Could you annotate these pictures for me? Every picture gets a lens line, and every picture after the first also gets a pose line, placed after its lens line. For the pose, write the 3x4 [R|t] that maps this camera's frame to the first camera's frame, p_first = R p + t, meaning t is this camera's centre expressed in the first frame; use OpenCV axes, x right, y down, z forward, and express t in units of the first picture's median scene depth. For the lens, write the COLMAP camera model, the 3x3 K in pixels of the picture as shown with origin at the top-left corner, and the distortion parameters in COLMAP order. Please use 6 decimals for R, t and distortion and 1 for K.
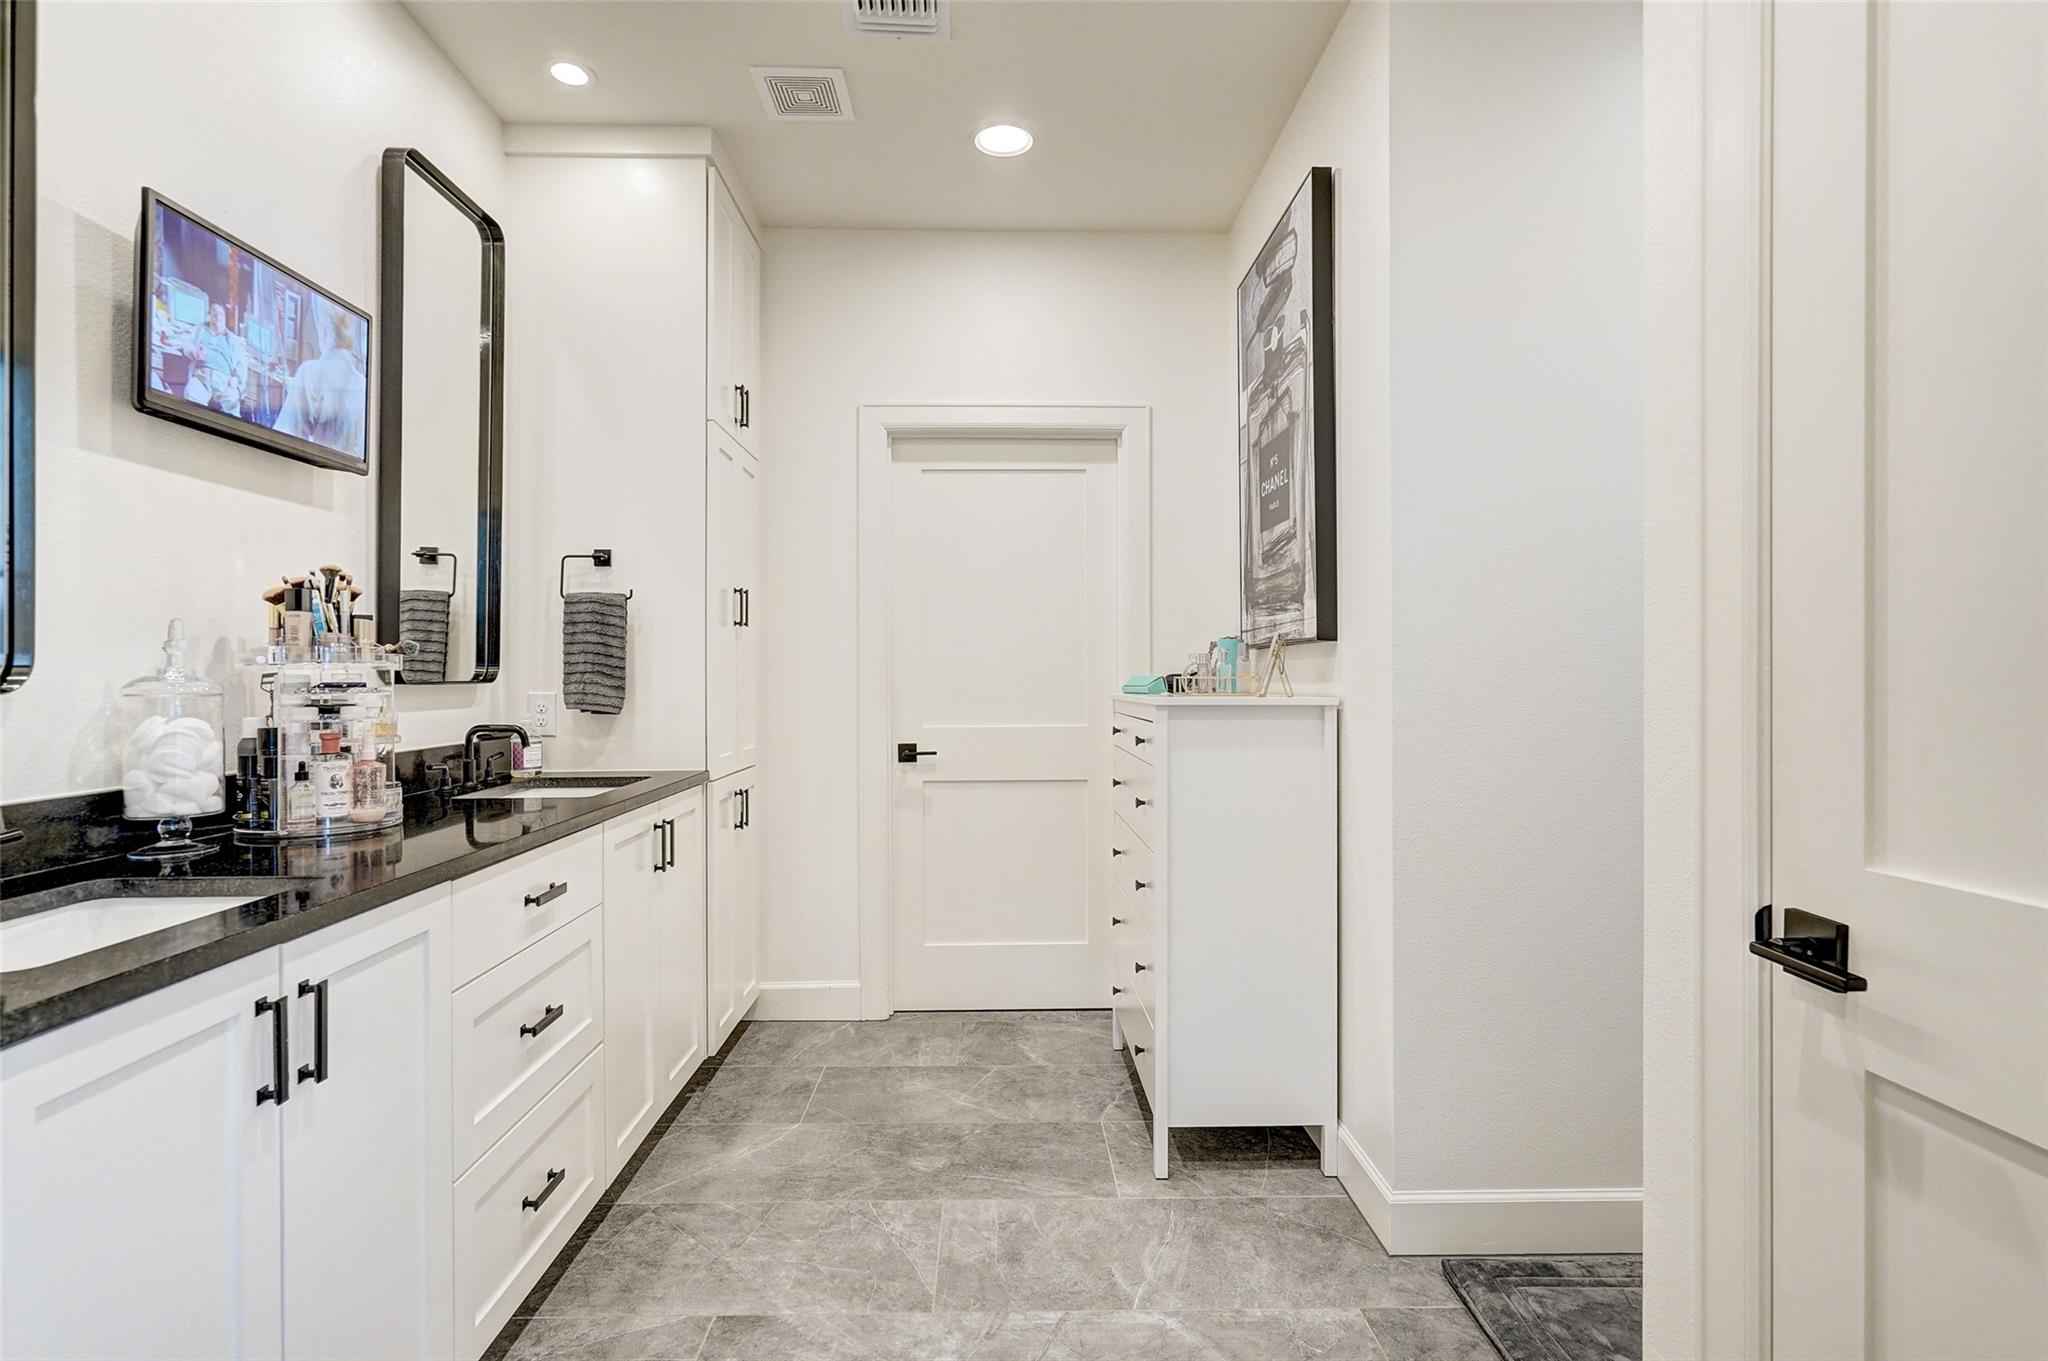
lens RADIAL K [[1015.8, 0, 1018.6], [0, 1015.8, 679.7], [0, 0, 1]] dist [-0.001788, 0.002068]
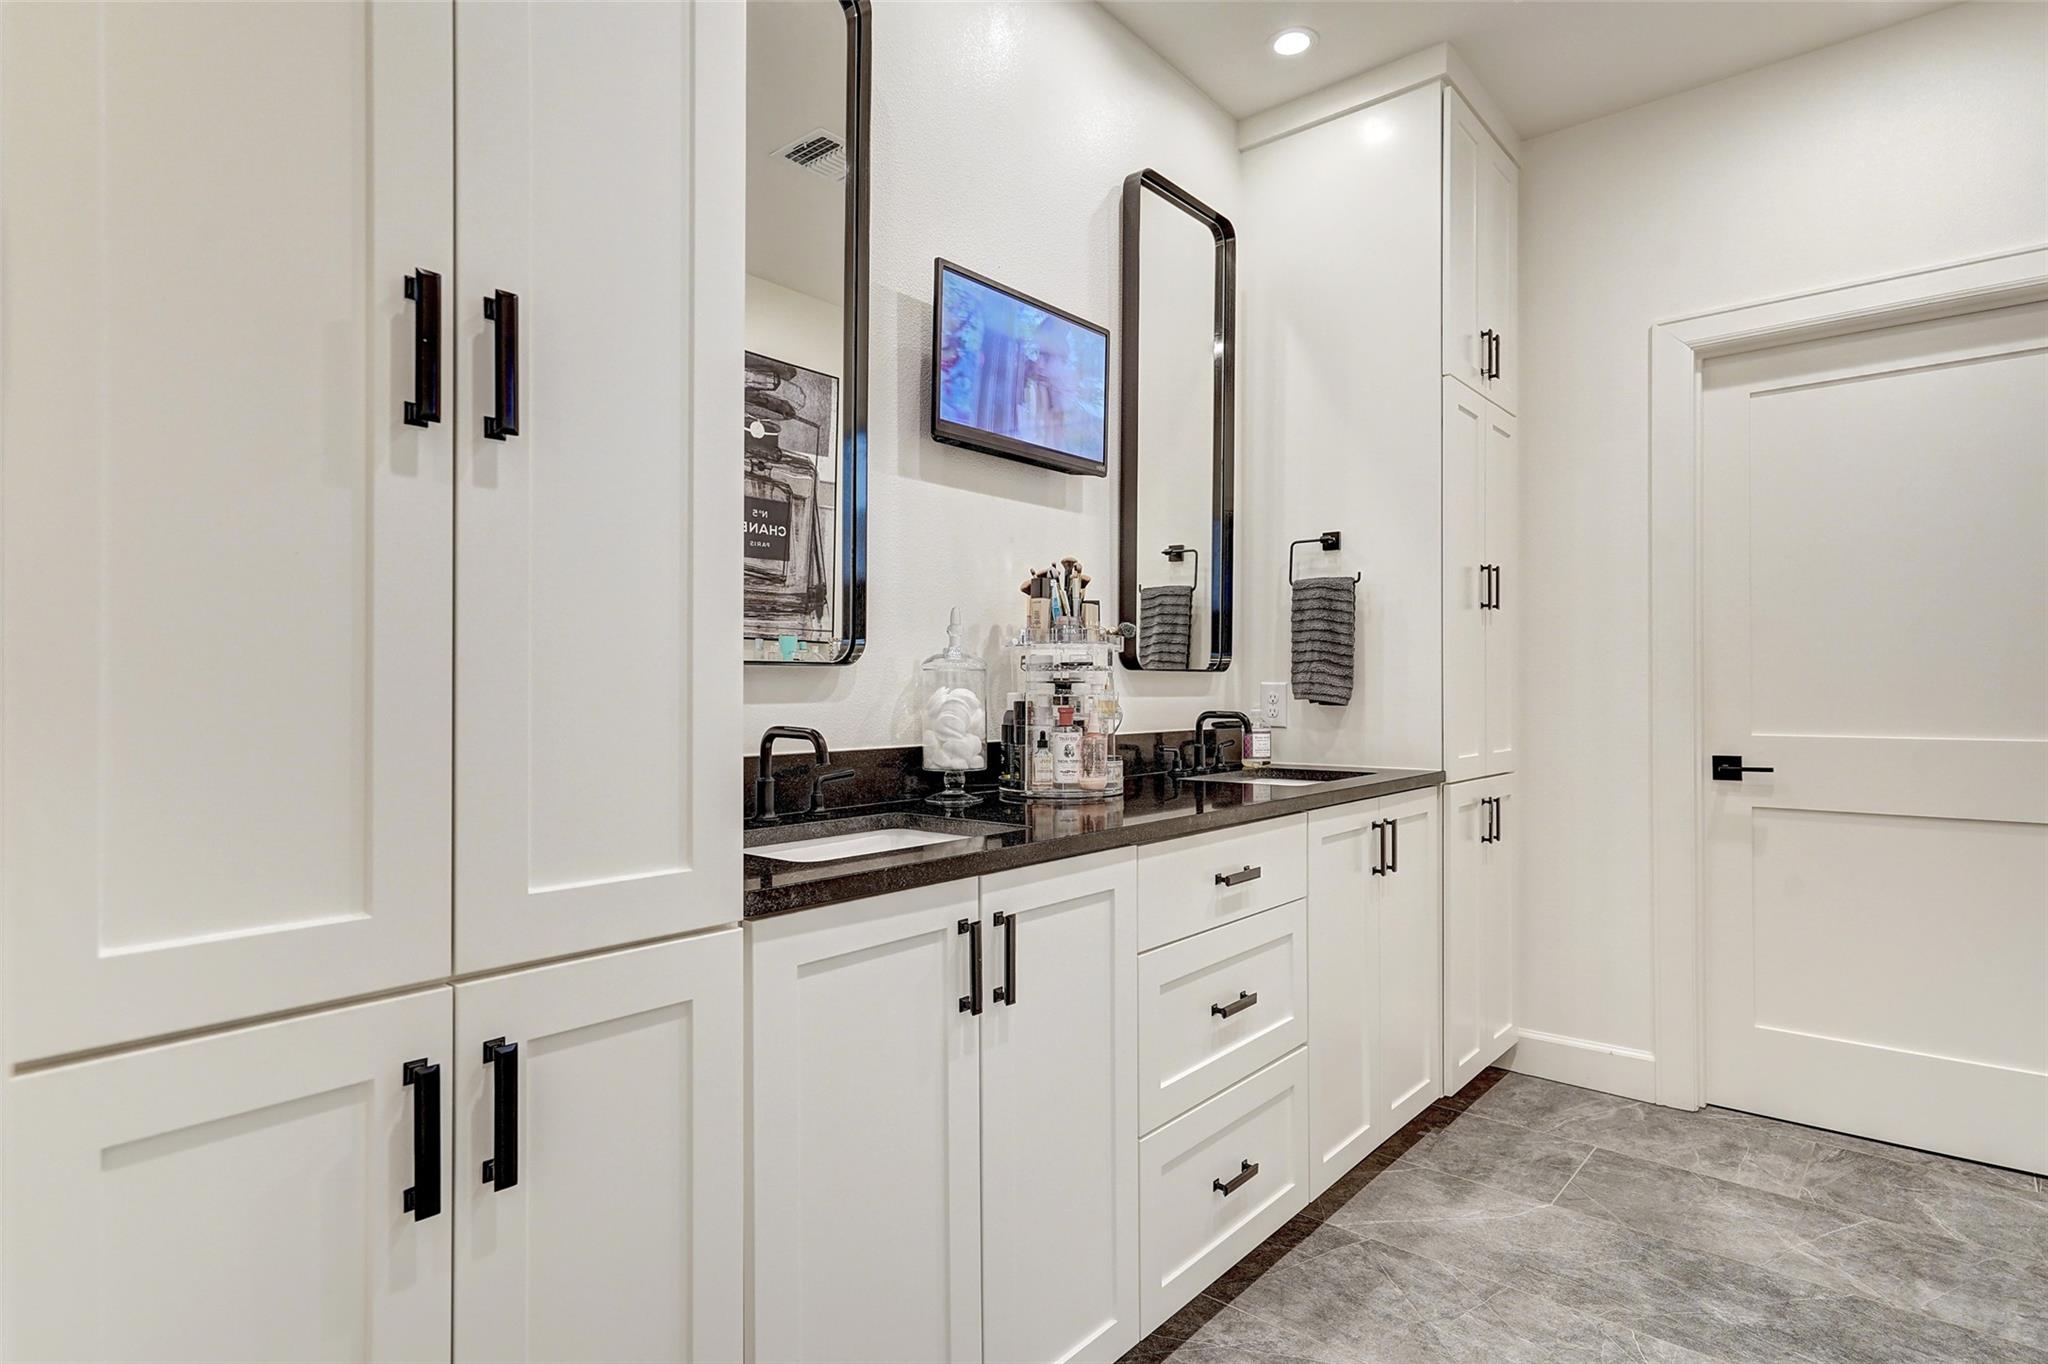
lens RADIAL K [[1068.9, 0, 1018.8], [0, 1068.9, 688.3], [0, 0, 1]] dist [-0.001769, 0.000347]
pose [[0.736669, -0.000371, -0.676254, 0.059231], [-0.005468, 0.999964, -0.006504, 0.029857], [0.676232, 0.008489, 0.736640, 0.075071]]
